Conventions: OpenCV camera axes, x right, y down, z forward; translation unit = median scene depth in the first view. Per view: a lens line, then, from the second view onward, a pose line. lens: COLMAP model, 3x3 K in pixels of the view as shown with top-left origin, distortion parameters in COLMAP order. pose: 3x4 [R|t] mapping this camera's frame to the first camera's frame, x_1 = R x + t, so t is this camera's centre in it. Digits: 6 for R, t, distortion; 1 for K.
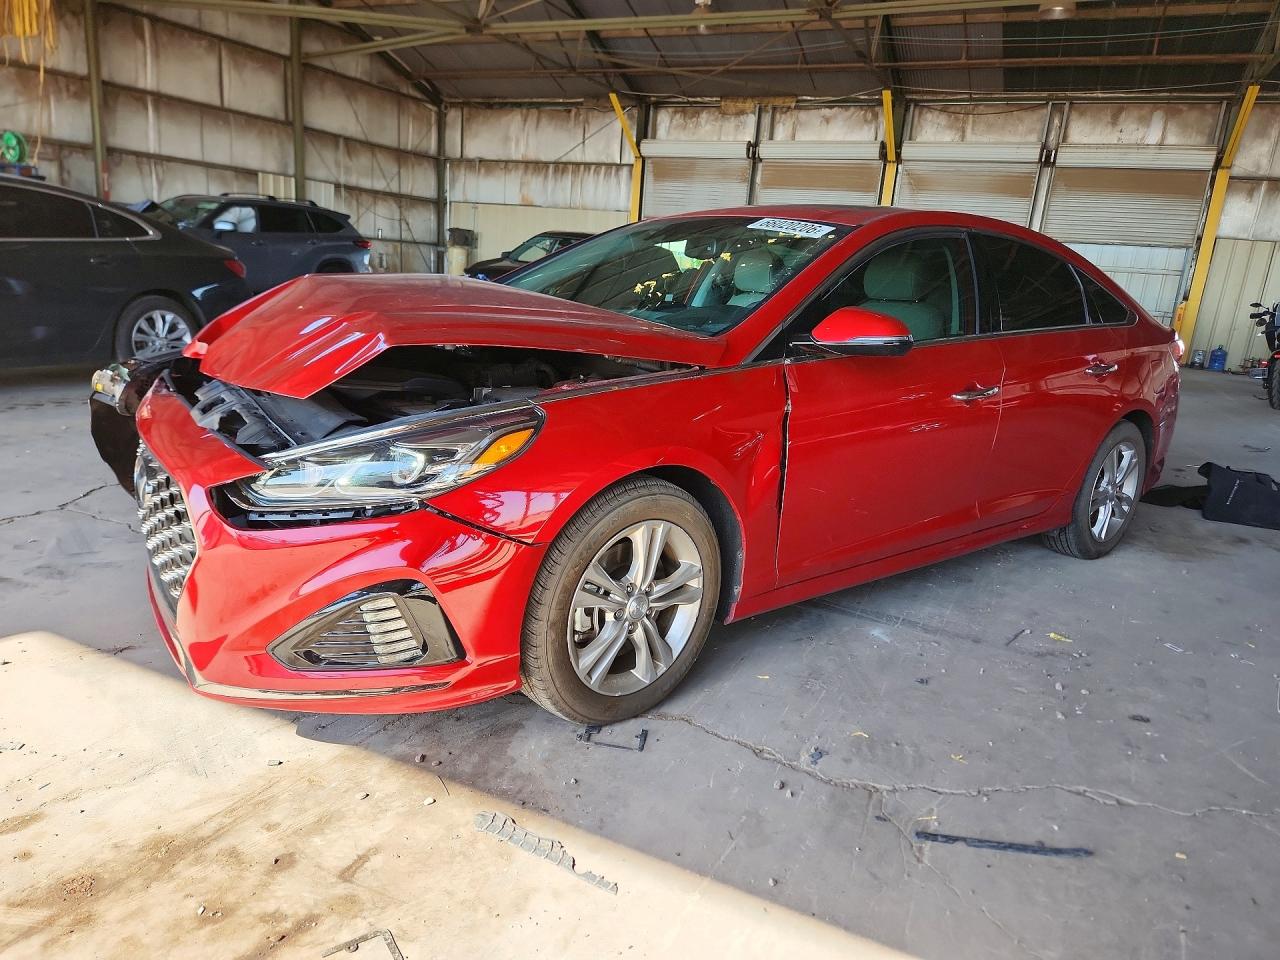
lens RADIAL K [[879.6, 0, 638.3], [0, 879.6, 503.5], [0, 0, 1]] dist [-0.003930, -0.003726]
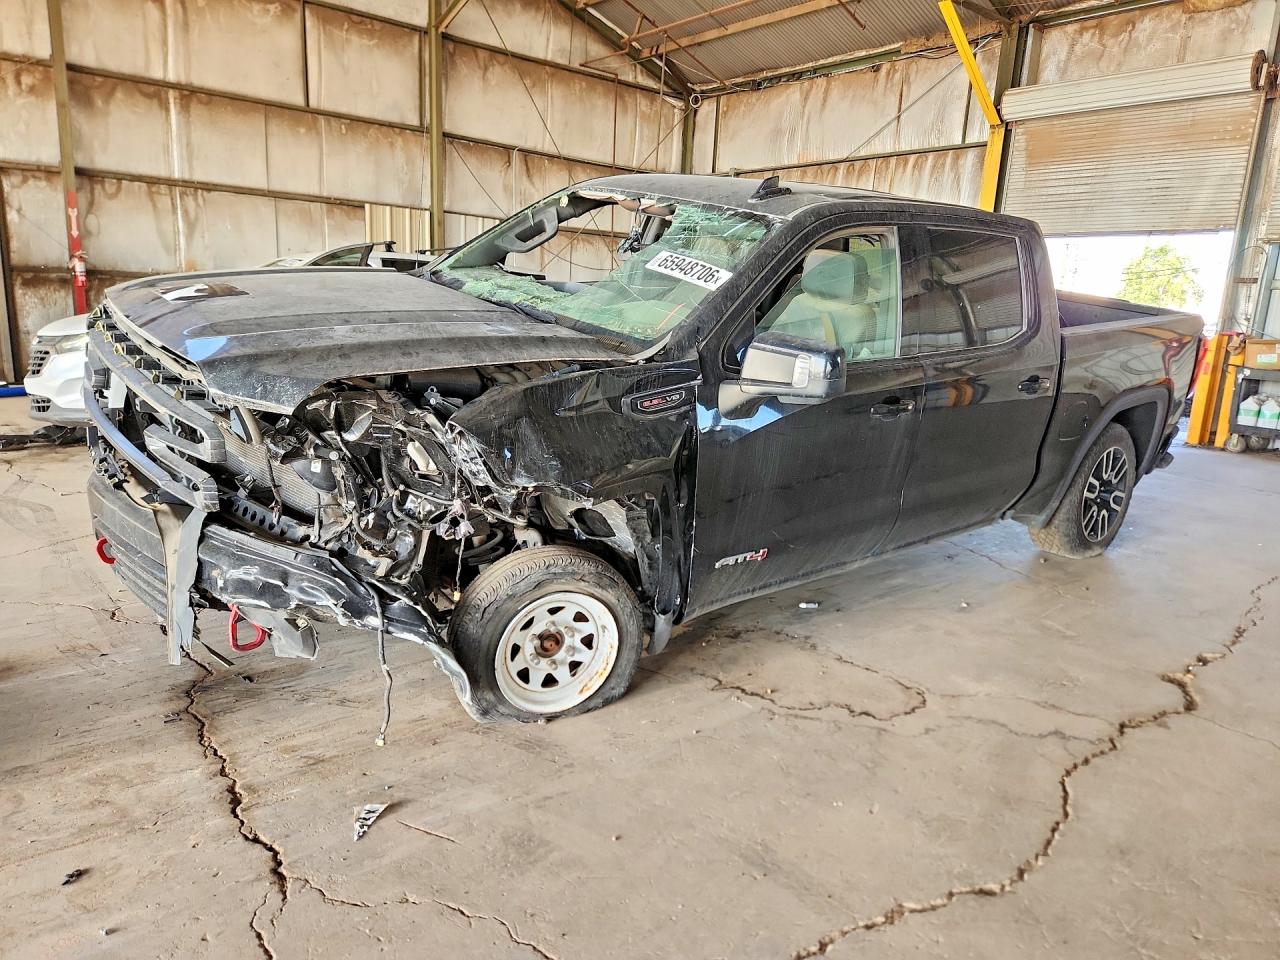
lens RADIAL K [[879.6, 0, 638.3], [0, 879.6, 503.5], [0, 0, 1]] dist [-0.003930, -0.003726]
pose [[0.913015, 0.057238, -0.403891, 0.028838], [-0.085556, 0.994954, -0.052402, -0.127019], [0.398853, 0.082399, 0.913305, 0.462050]]
